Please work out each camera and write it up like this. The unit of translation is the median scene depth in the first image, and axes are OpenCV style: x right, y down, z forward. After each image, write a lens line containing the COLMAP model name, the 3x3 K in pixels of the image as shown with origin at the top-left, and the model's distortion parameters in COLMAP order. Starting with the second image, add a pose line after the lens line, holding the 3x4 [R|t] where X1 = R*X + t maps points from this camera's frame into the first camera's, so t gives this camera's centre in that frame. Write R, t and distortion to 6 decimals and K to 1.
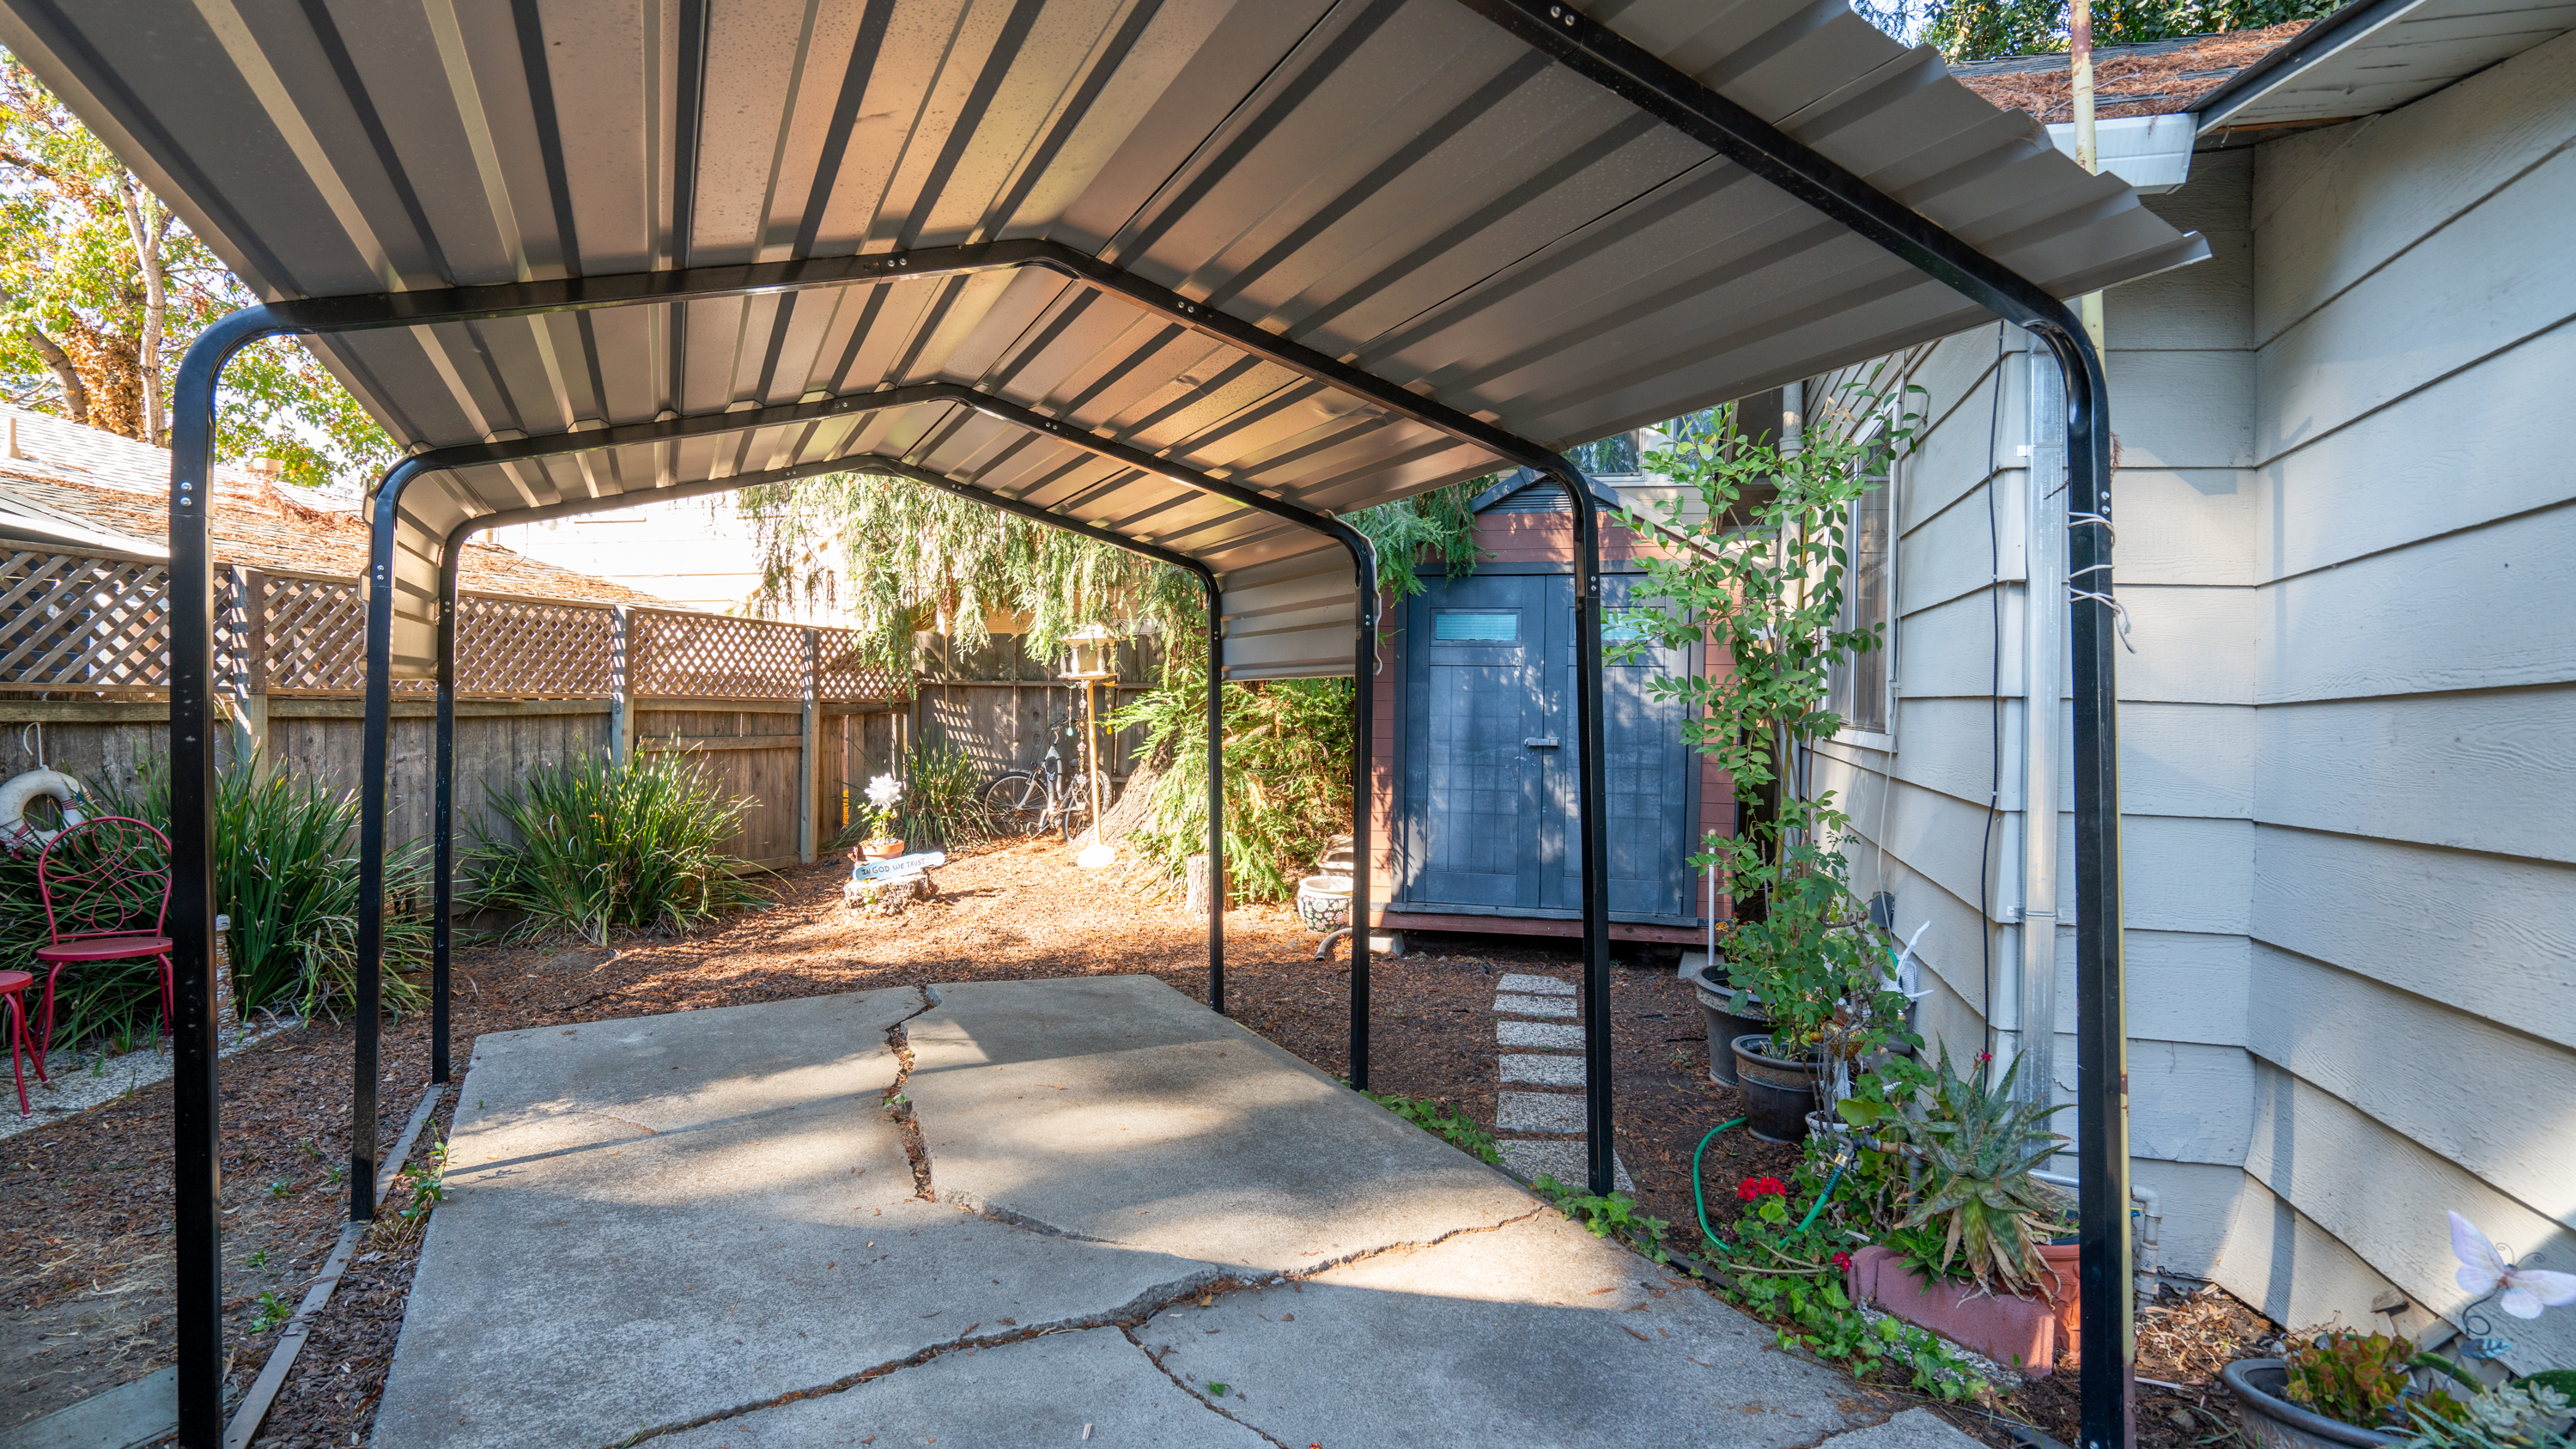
lens RADIAL K [[1299.2, 0, 1288.0], [0, 1299.2, 724.5], [0, 0, 1]] dist [-0.000267, -0.000009]
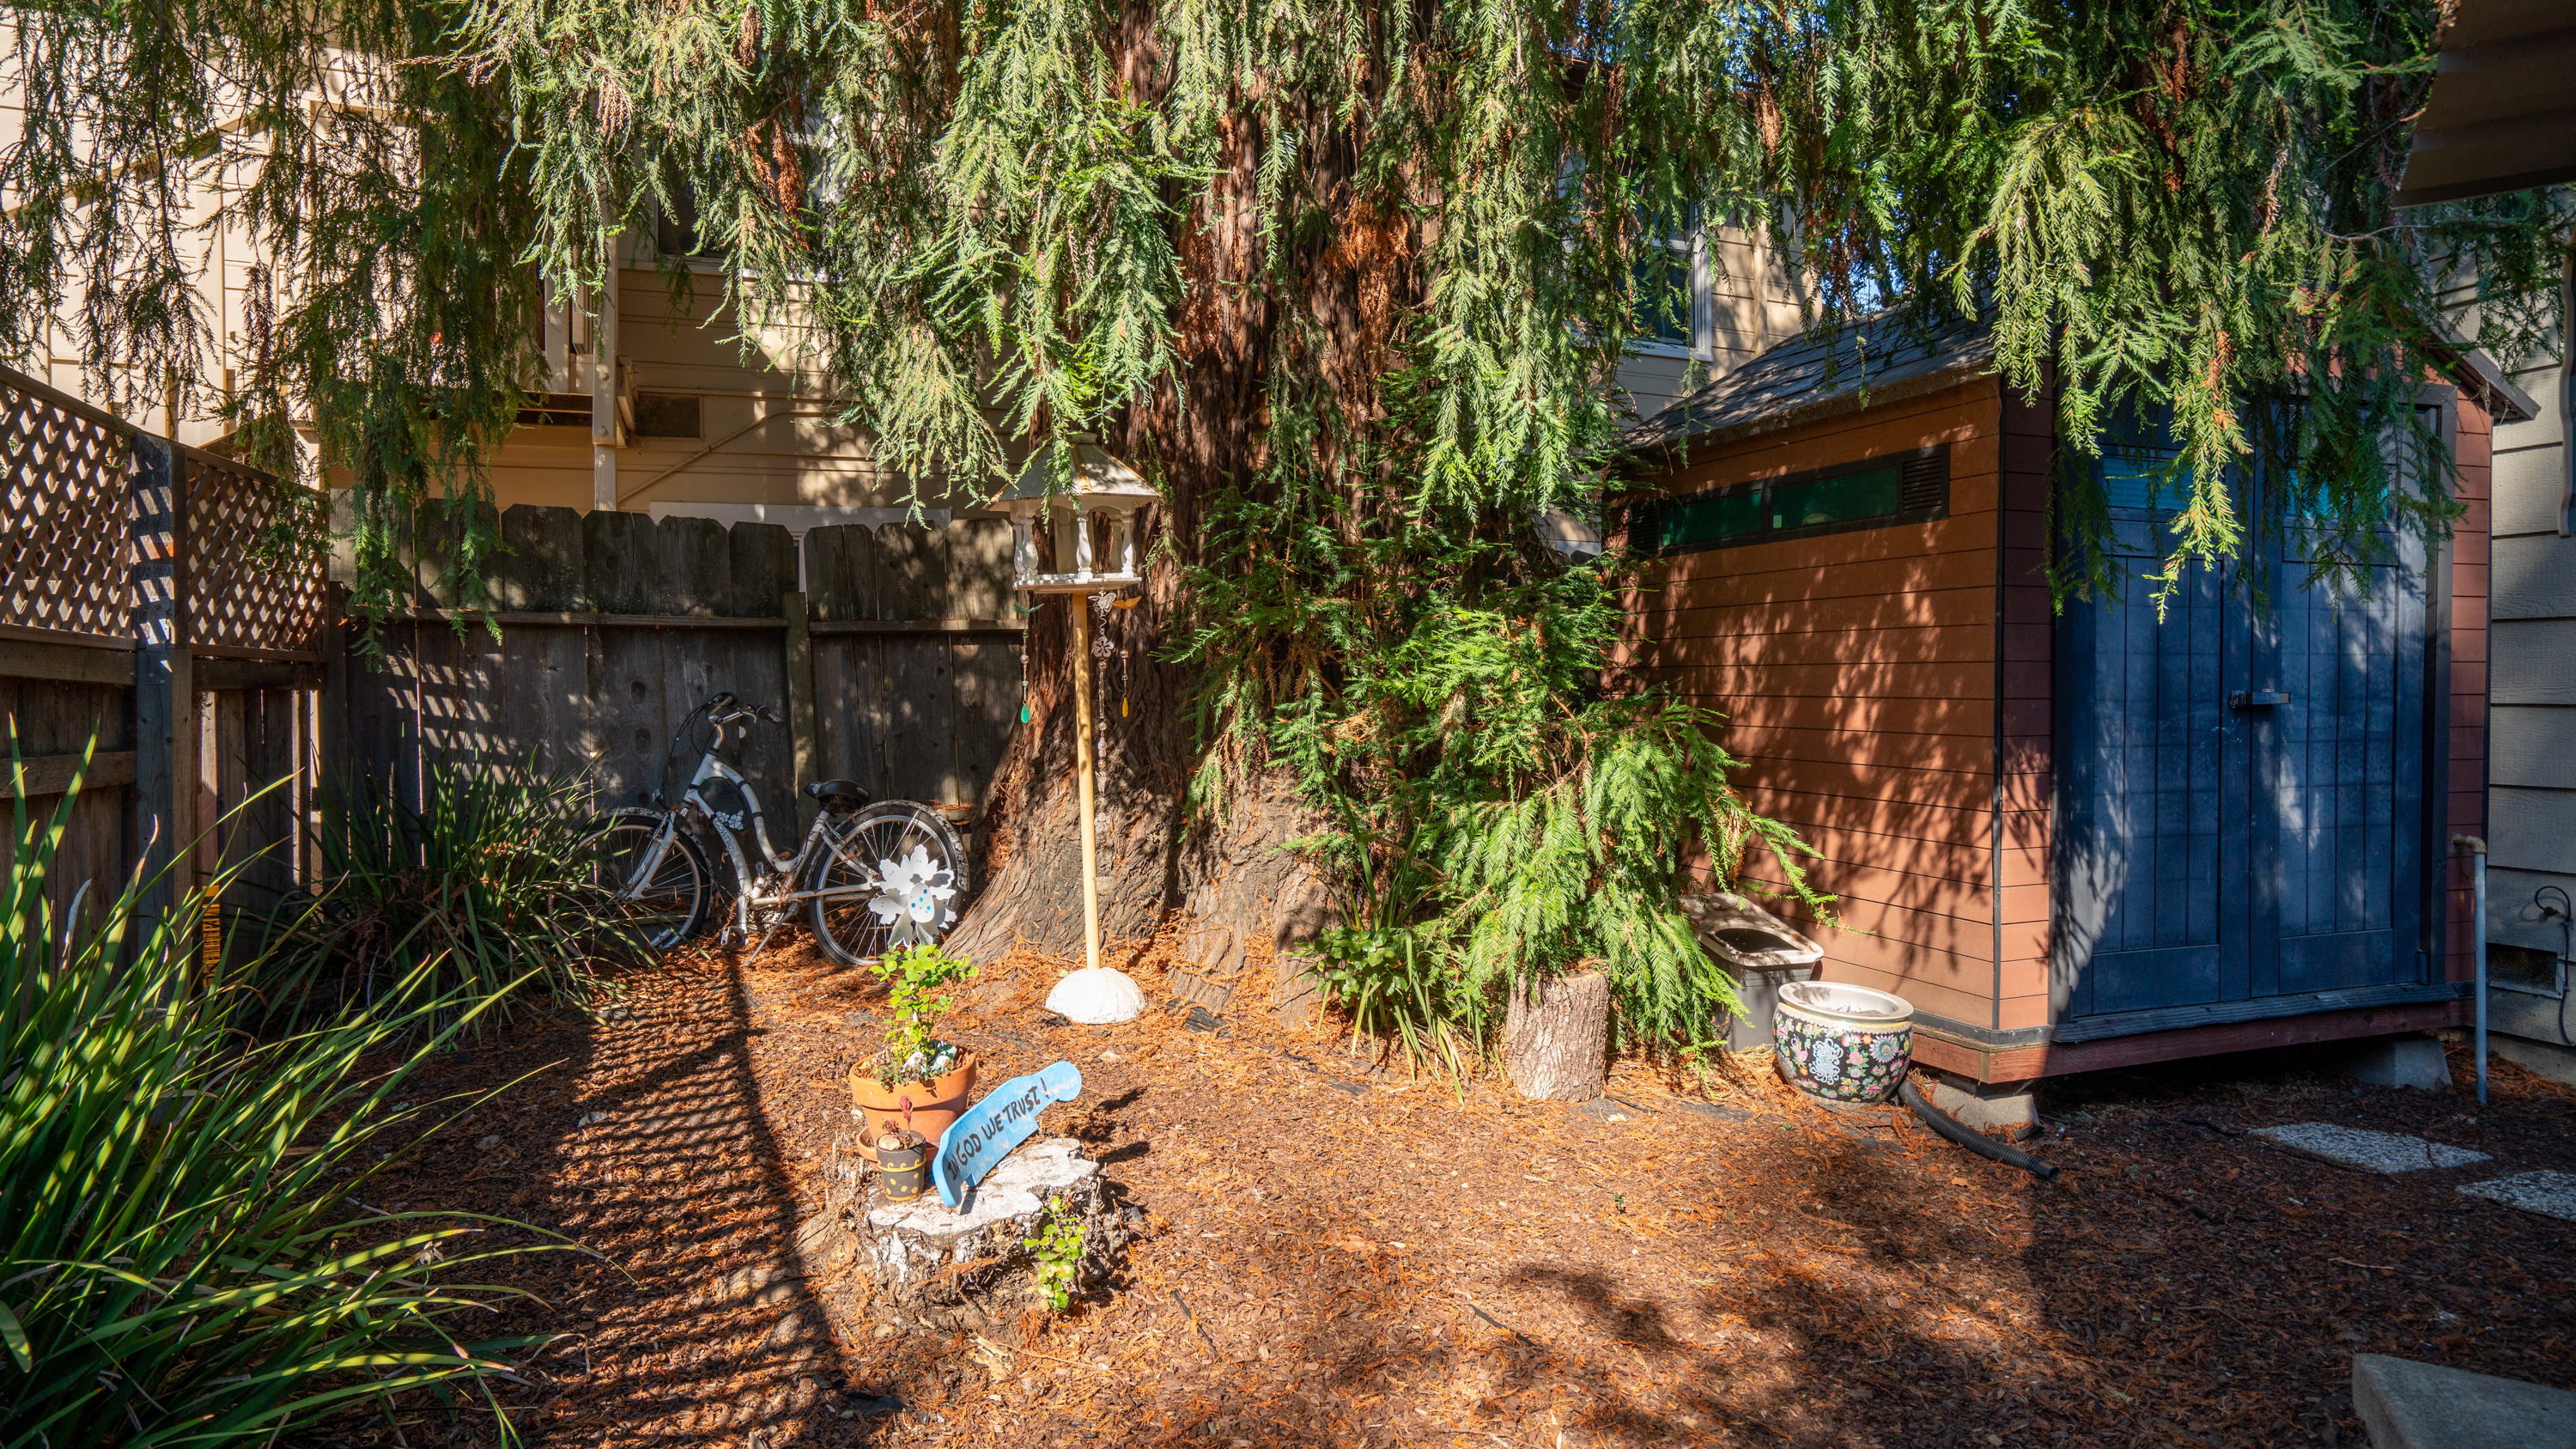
lens RADIAL K [[1461.6, 0, 1288.0], [0, 1461.6, 724.5], [0, 0, 1]] dist [0.000895, 0.000266]
pose [[0.815763, -0.028220, 0.577698, -0.487427], [0.024435, 0.999599, 0.014326, 0.005272], [-0.577871, 0.002429, 0.816125, 0.714521]]
